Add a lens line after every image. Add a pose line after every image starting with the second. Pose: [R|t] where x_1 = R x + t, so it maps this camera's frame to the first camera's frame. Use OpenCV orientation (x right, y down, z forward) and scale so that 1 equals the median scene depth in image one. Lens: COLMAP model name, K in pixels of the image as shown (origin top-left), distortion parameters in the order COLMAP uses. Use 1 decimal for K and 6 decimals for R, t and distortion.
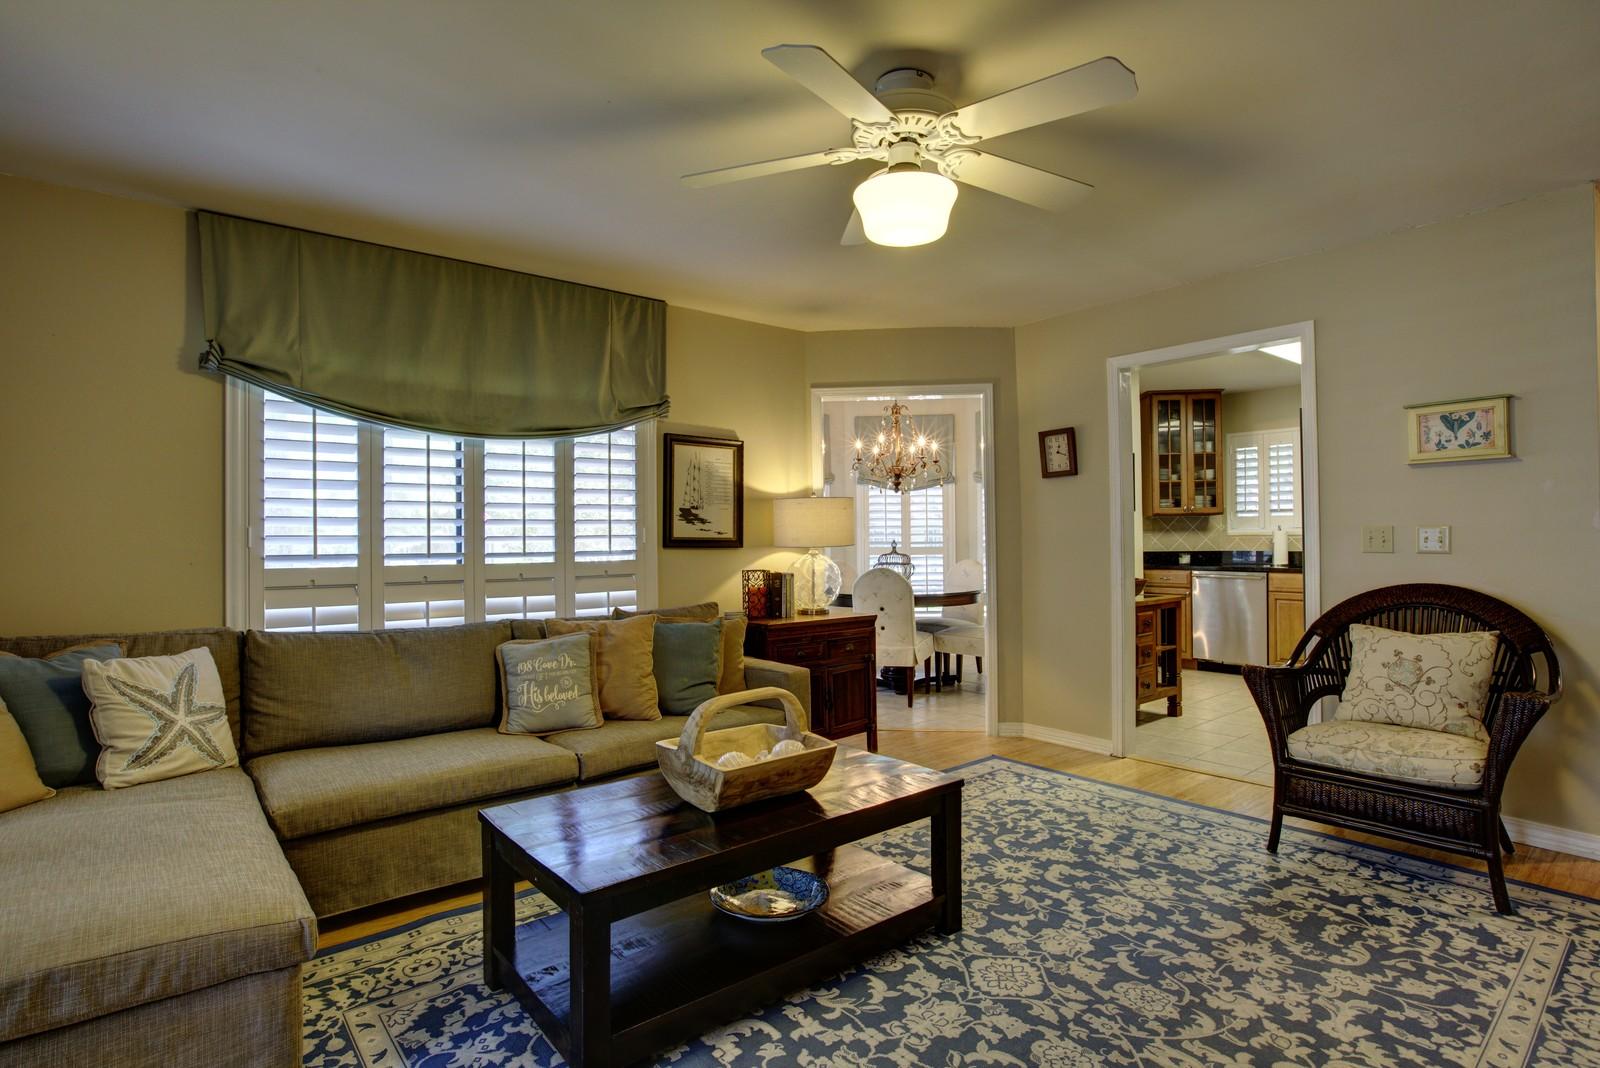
lens RADIAL K [[799.9, 0, 800.0], [0, 799.9, 534.0], [0, 0, 1]] dist [-0.004201, -0.000353]
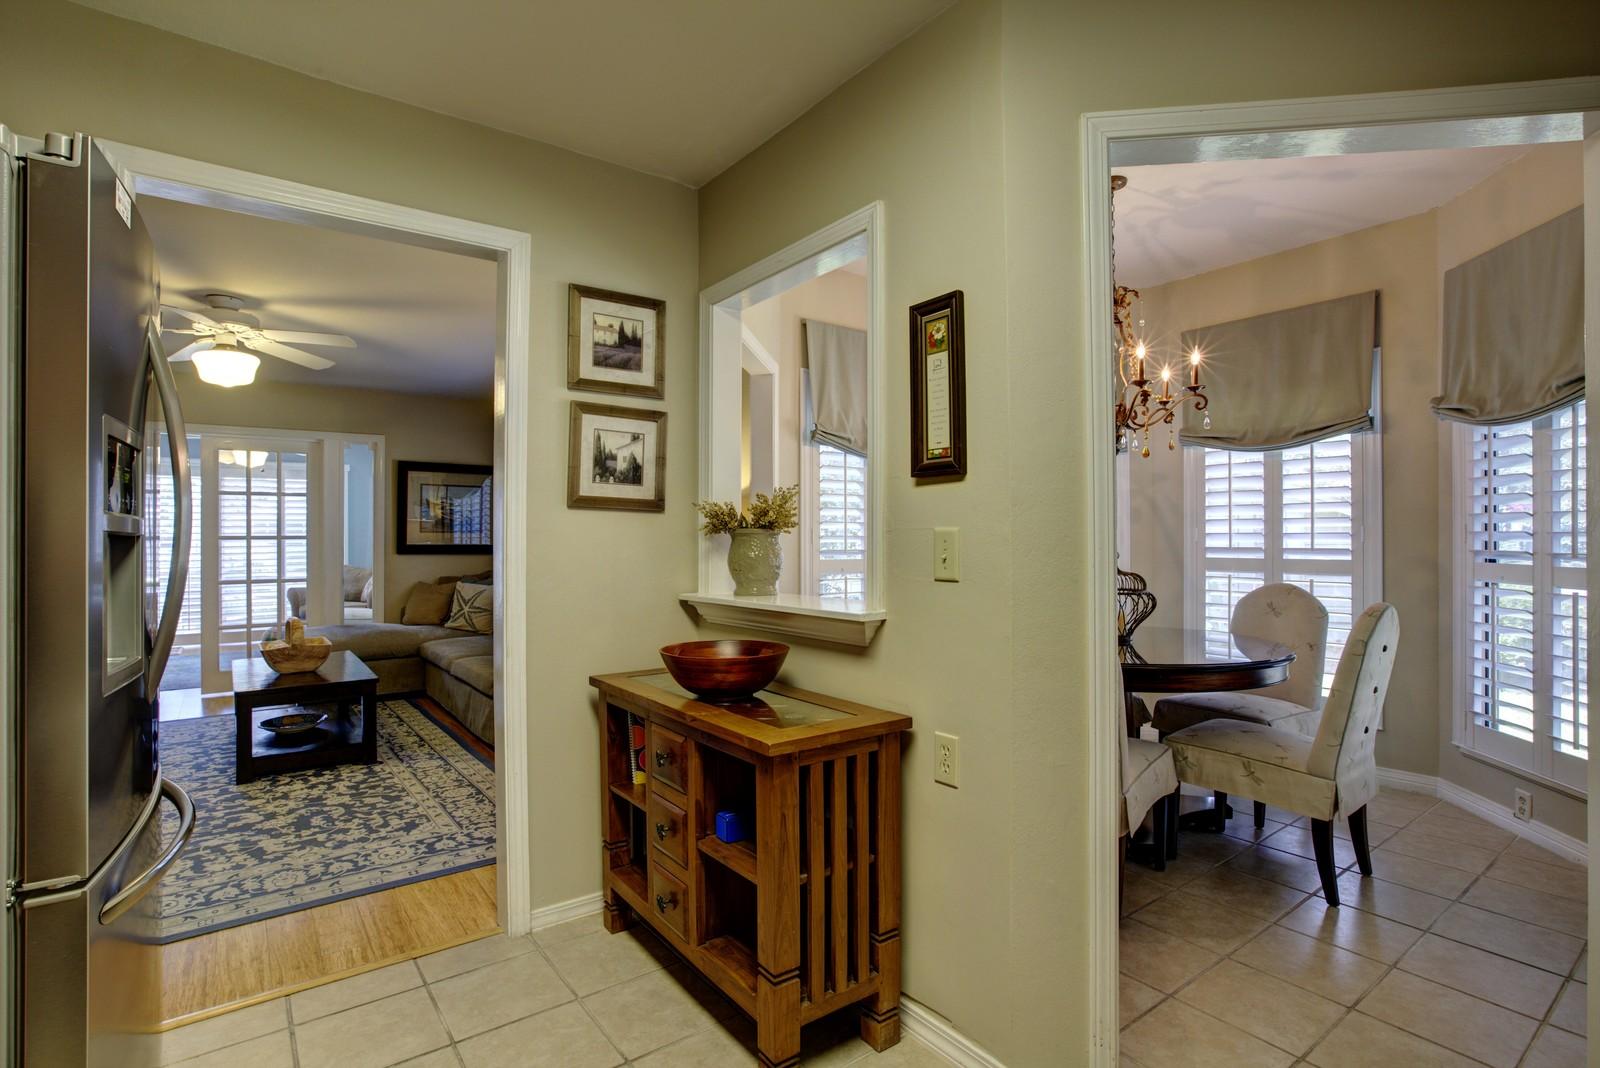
lens RADIAL K [[787.1, 0, 800.0], [0, 787.1, 534.0], [0, 0, 1]] dist [0.001239, 0.000705]
pose [[-0.058953, 0.010144, -0.998209, 1.203421], [0.006356, 0.999932, 0.009786, -0.014579], [0.998241, -0.005768, -0.059014, 1.563038]]
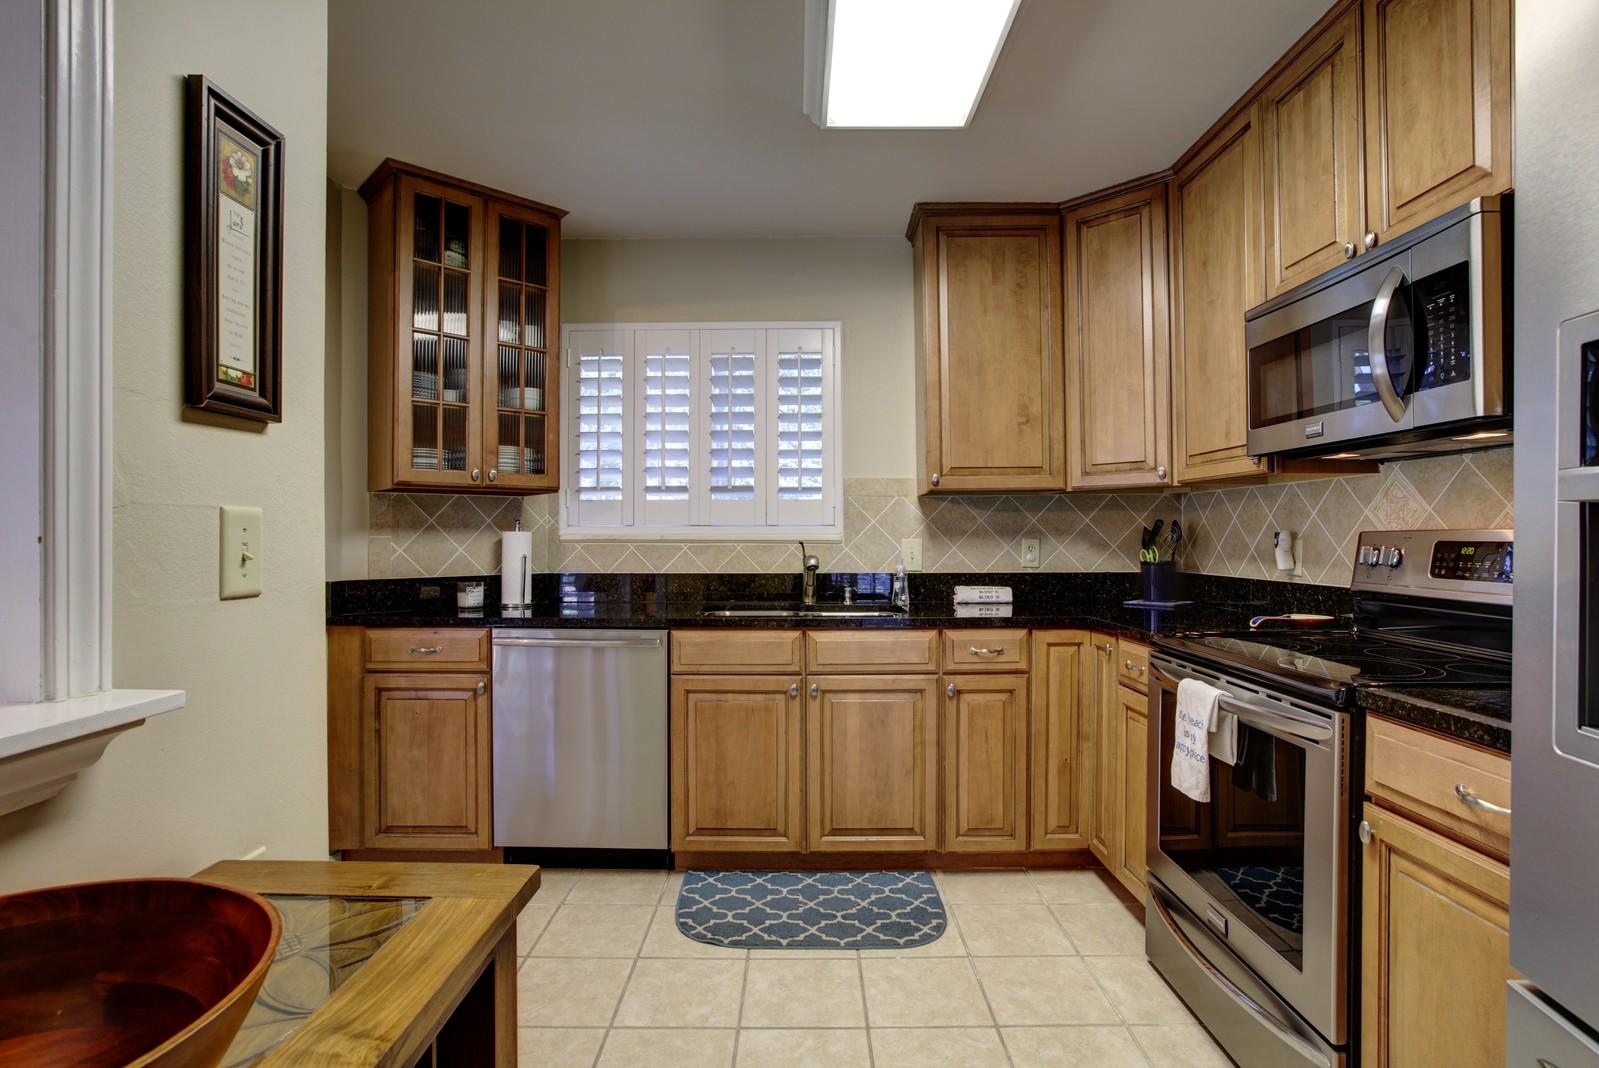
lens RADIAL K [[786.6, 0, 799.5], [0, 786.6, 534.0], [0, 0, 1]] dist [0.001239, 0.000705]
pose [[0.642874, 0.008741, 0.765922, 0.575881], [-0.009805, 0.999947, -0.003182, -0.003307], [-0.765910, -0.005464, 0.642925, 1.261118]]
